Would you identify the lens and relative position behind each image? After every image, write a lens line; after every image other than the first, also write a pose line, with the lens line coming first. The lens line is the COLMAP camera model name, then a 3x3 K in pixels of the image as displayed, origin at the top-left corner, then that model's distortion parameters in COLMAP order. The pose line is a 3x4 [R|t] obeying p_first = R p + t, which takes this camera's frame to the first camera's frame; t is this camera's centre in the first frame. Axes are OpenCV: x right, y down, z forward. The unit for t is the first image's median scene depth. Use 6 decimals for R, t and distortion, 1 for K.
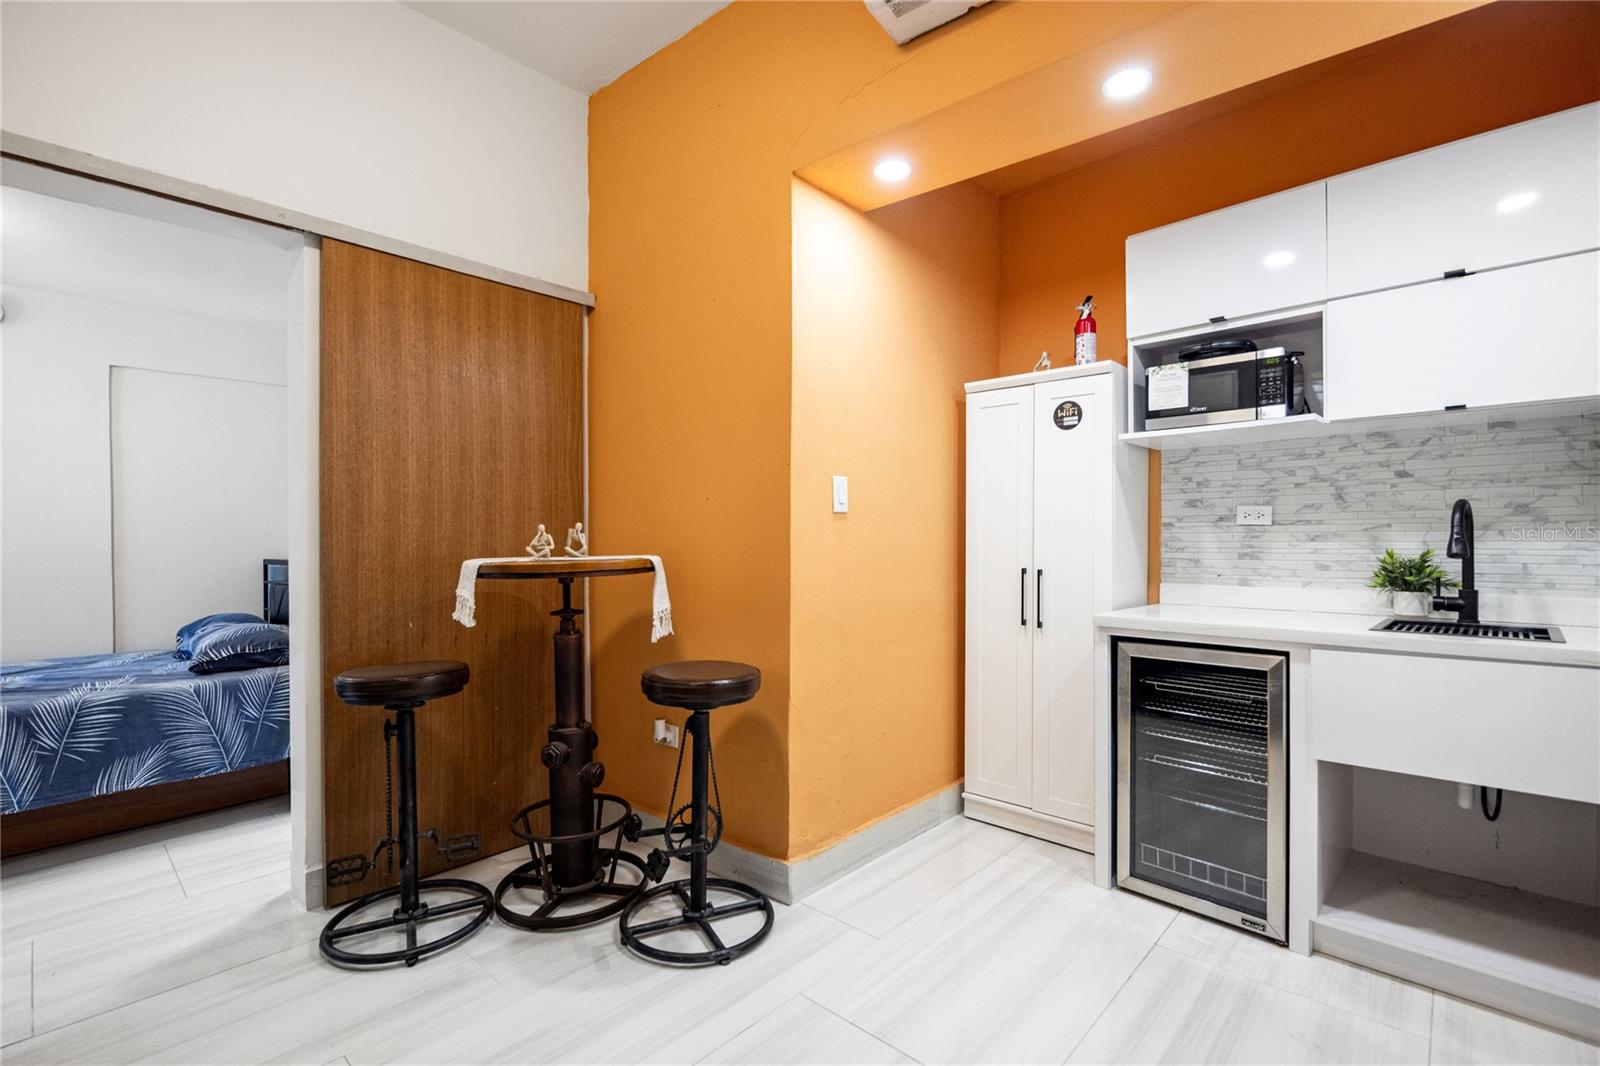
lens RADIAL K [[720.8, 0, 816.7], [0, 720.8, 536.5], [0, 0, 1]] dist [-0.004720, -0.000812]
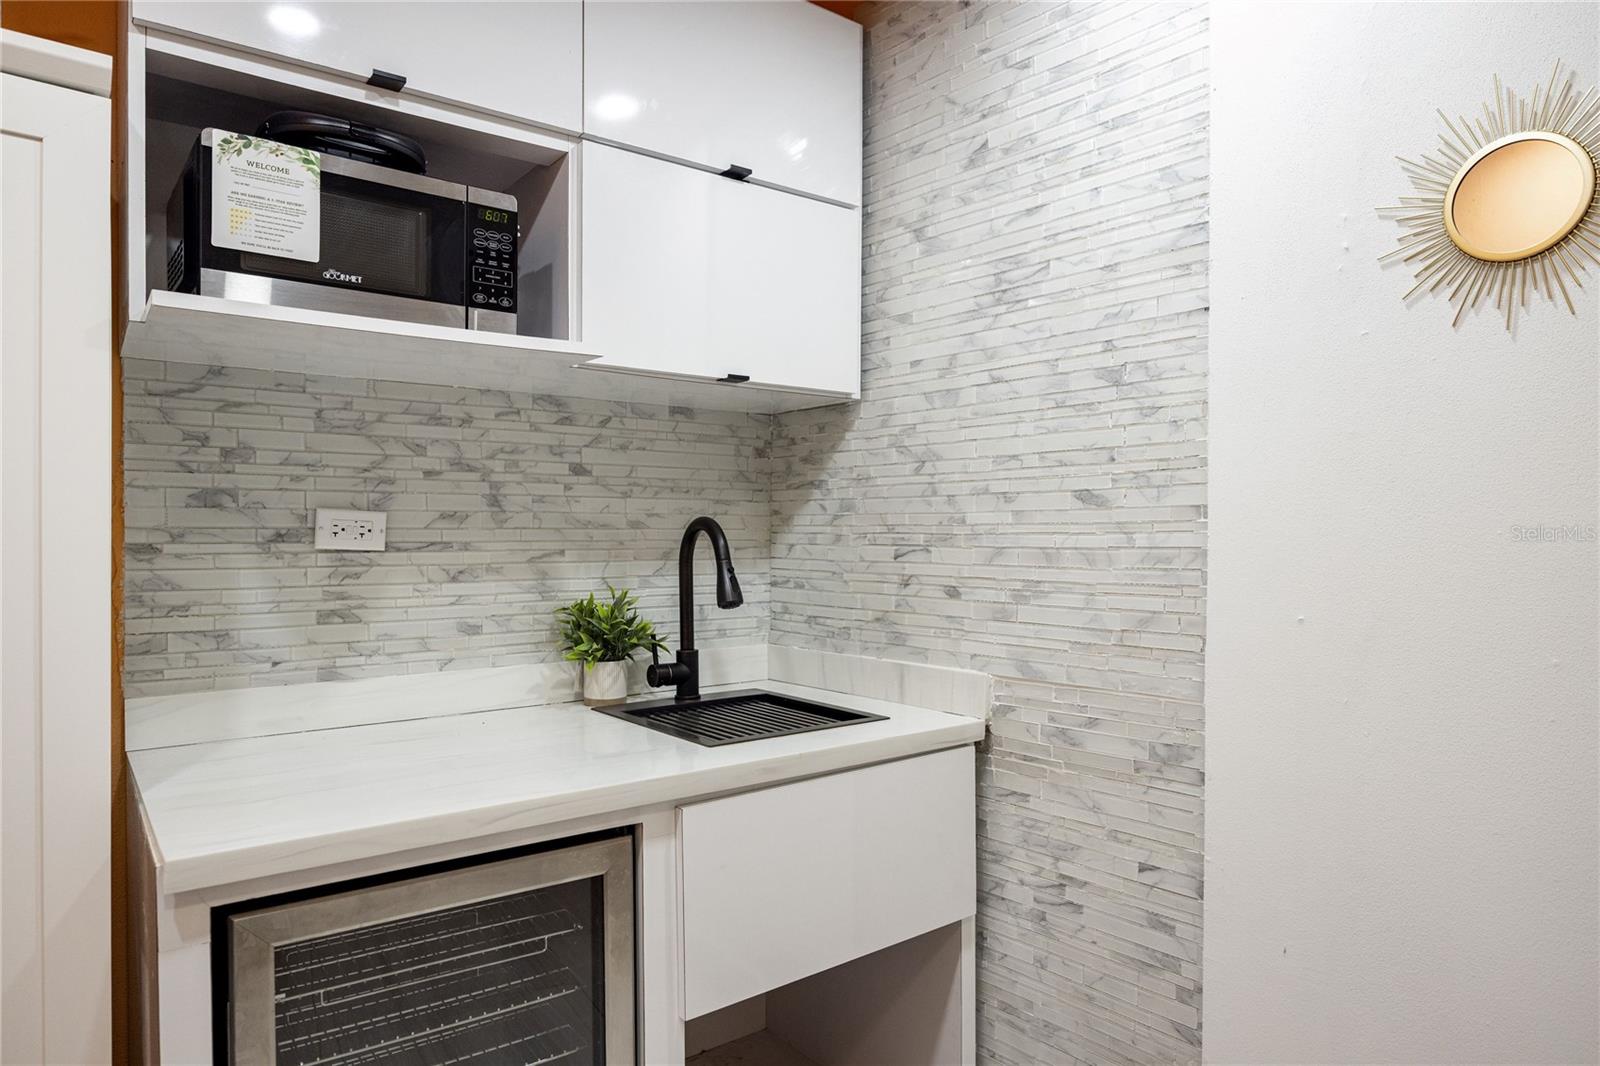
lens RADIAL K [[975.8, 0, 799.9], [0, 975.8, 539.4], [0, 0, 1]] dist [0.007335, -0.001204]
pose [[0.164624, -0.002517, 0.986353, 0.019150], [-0.004901, 0.999982, 0.003370, -0.029291], [-0.986344, -0.005388, 0.164609, 0.646118]]
